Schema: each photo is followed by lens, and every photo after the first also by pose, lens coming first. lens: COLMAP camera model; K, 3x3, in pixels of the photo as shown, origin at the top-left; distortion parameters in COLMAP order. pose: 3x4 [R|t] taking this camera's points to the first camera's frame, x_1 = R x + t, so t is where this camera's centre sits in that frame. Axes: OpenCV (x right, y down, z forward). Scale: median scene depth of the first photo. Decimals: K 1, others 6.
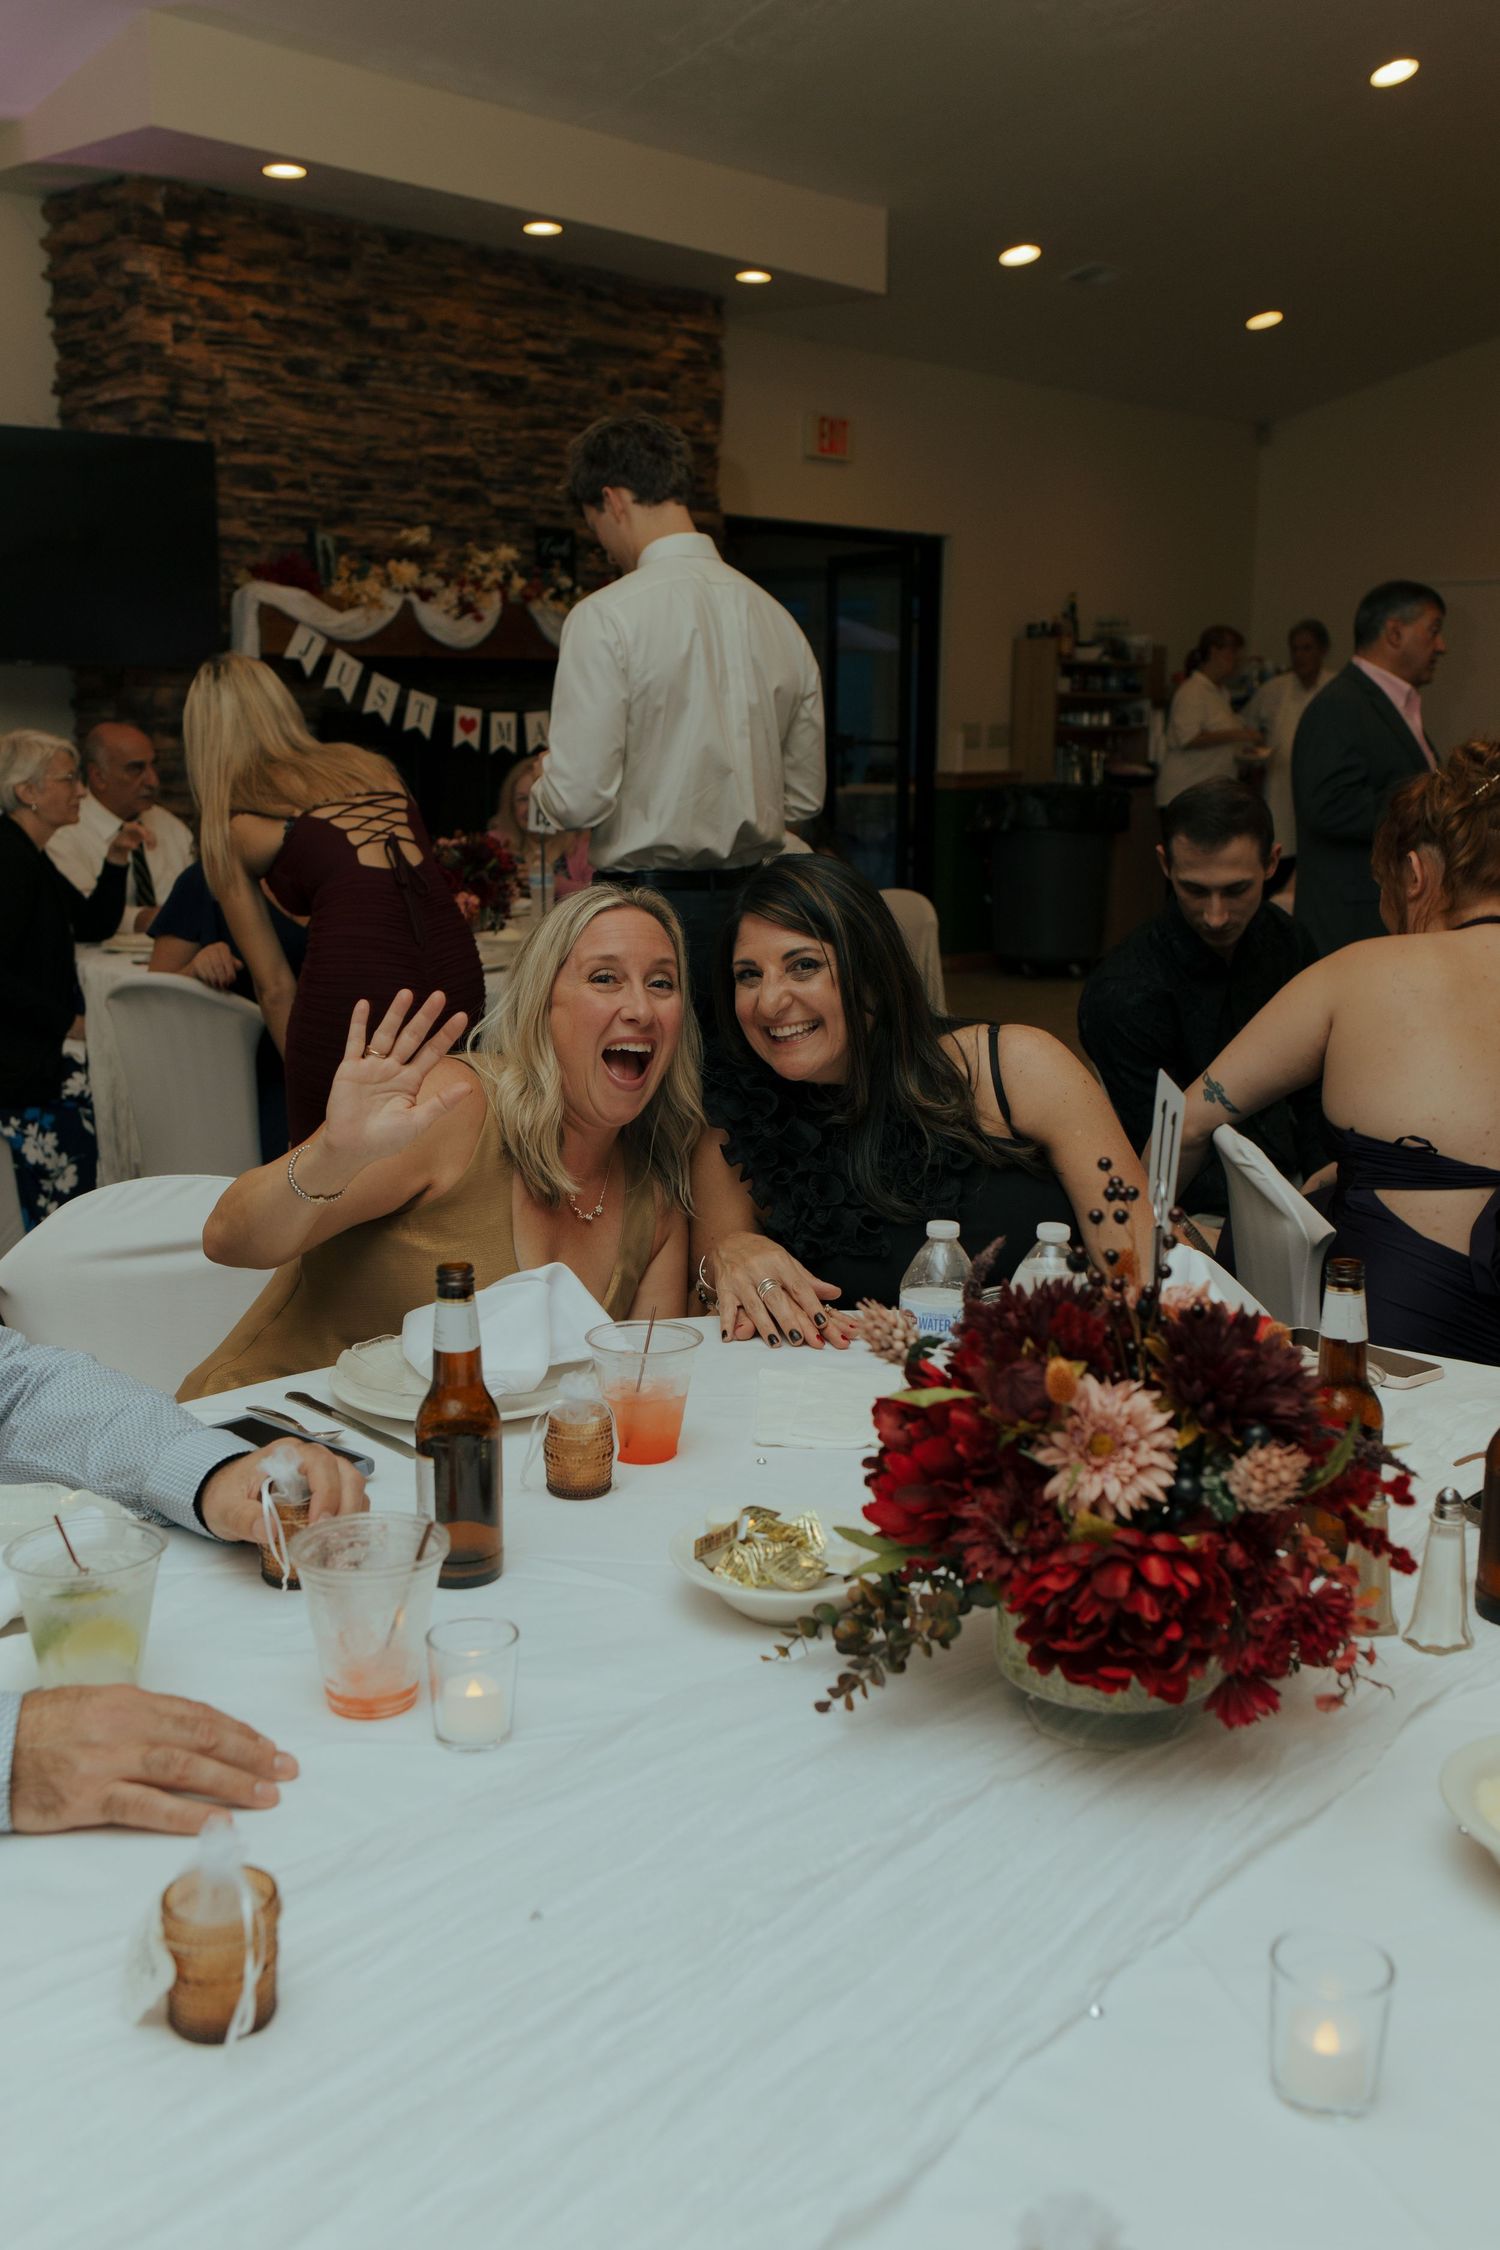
lens RADIAL K [[2235.2, 0, 722.1], [0, 2235.2, 1135.1], [0, 0, 1]] dist [-0.006412, 0.007821]
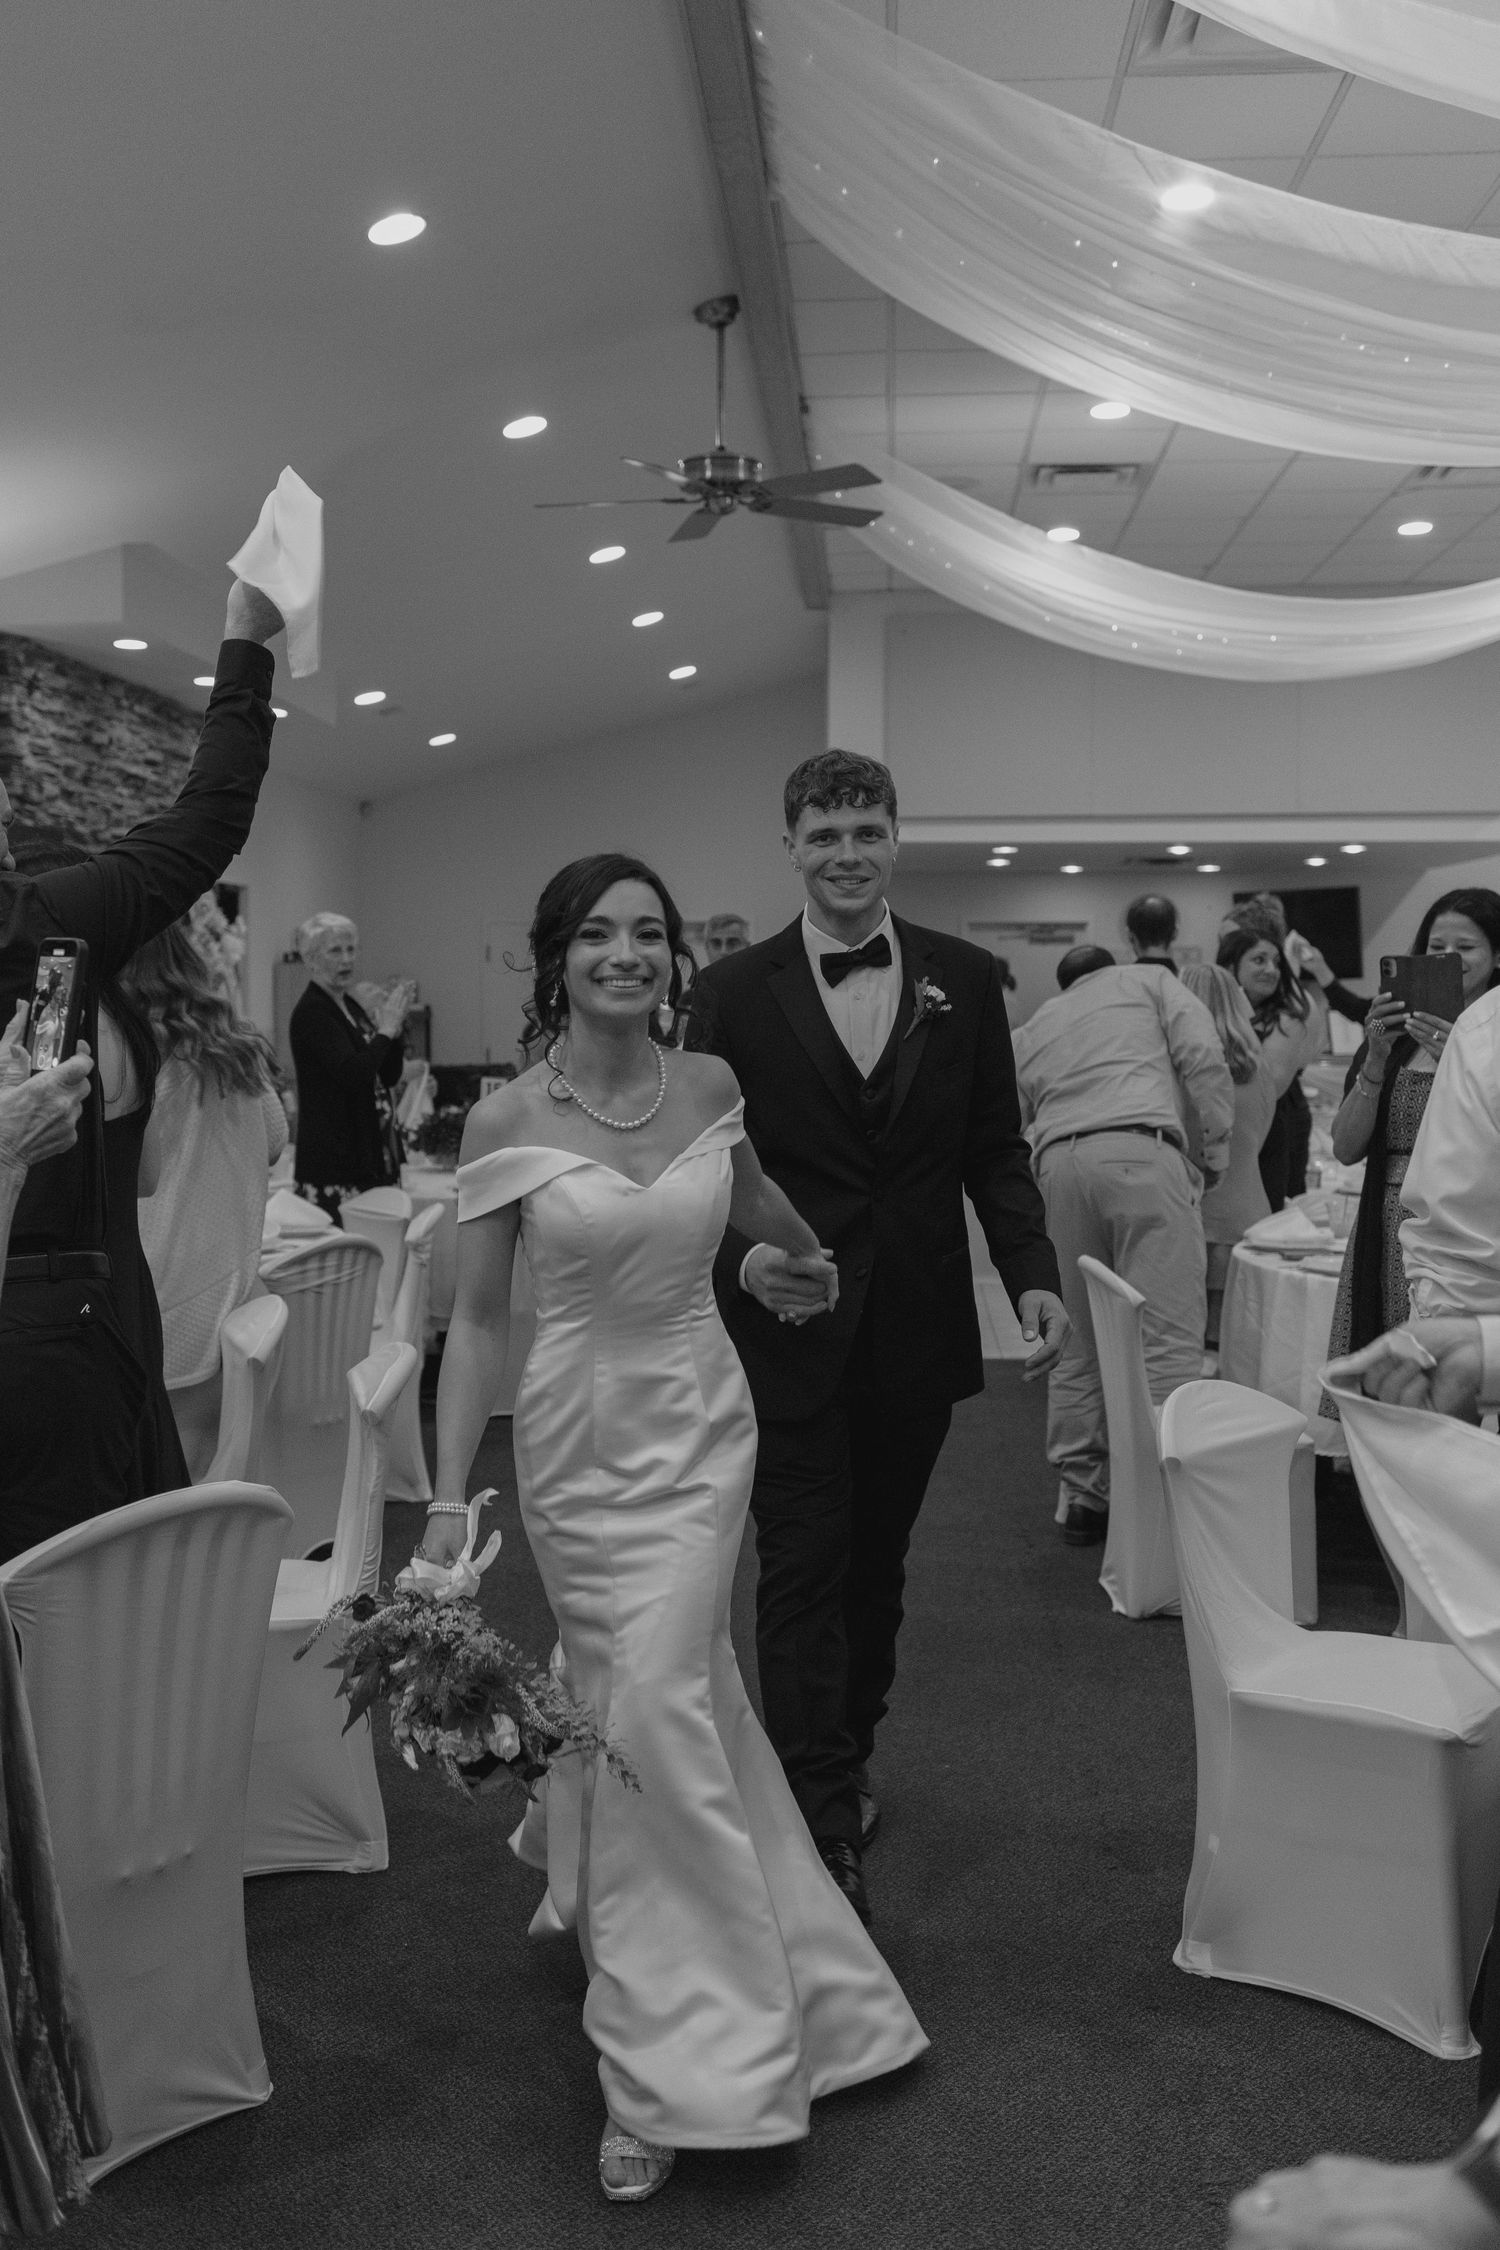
lens RADIAL K [[2252.2, 0, 750.0], [0, 2252.2, 1125.0], [0, 0, 1]] dist [0.001390, 0.012034]
pose [[0.786470, -0.039586, 0.616359, -0.680836], [0.122441, 0.988131, -0.092770, 0.034475], [-0.605370, 0.148428, 0.781982, -0.247232]]
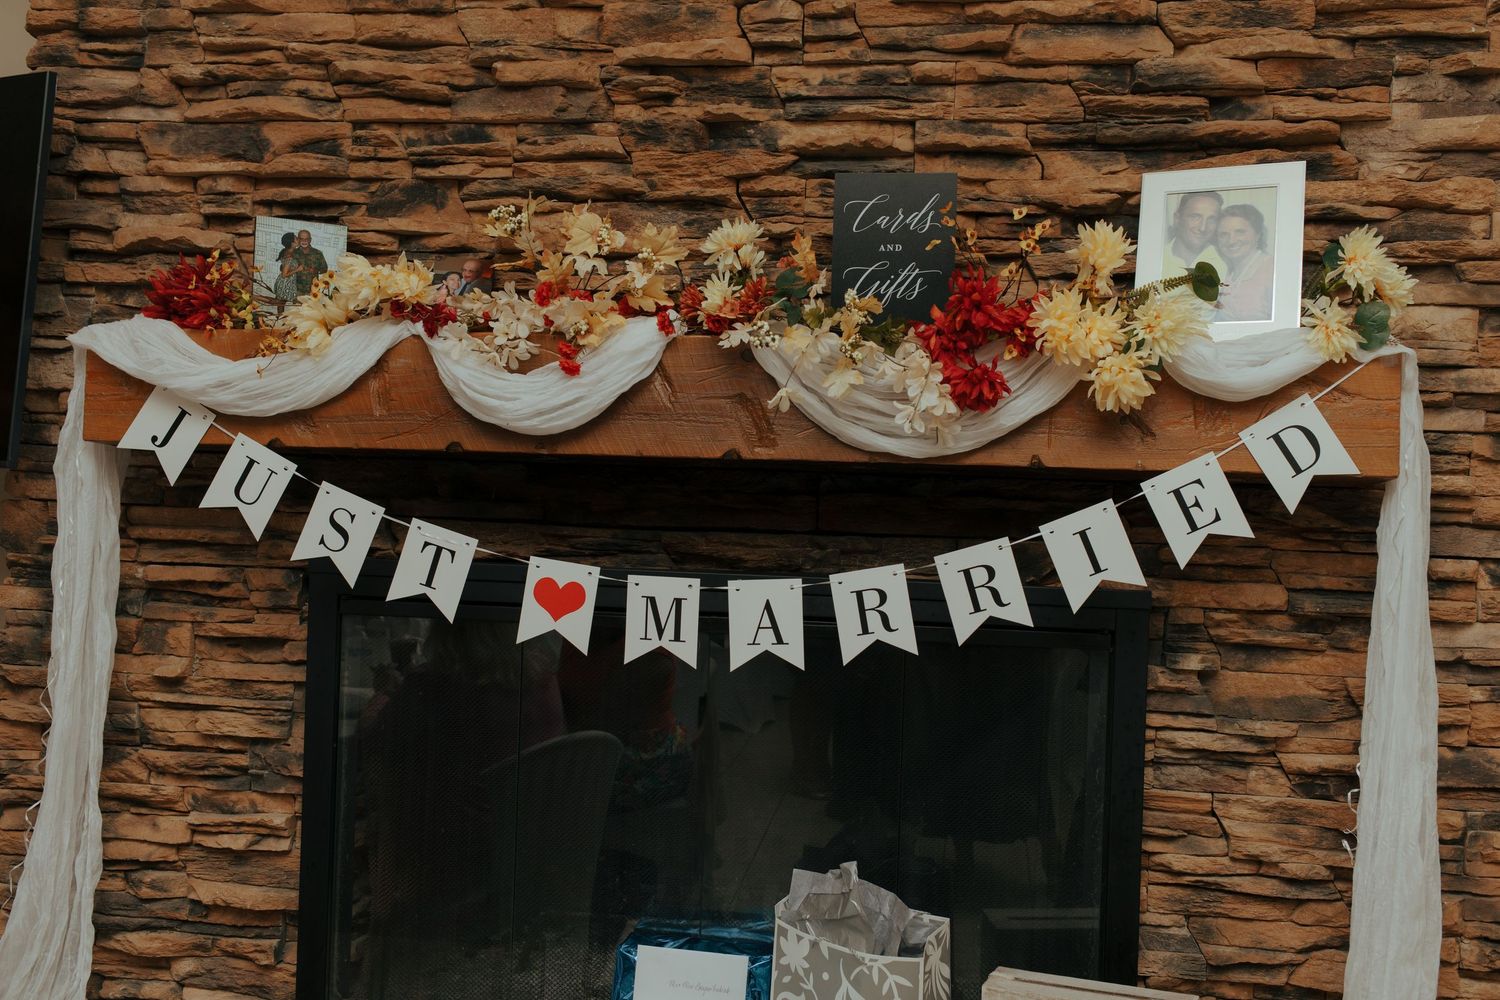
lens RADIAL K [[1516.4, 0, 820.1], [0, 1516.4, 465.5], [0, 0, 1]] dist [0.006478, -0.003862]
pose [[0.552436, -0.005654, -0.833536, 0.182072], [-0.187344, 0.973551, -0.130768, -0.185057], [0.812229, 0.228399, 0.536766, 0.898194]]
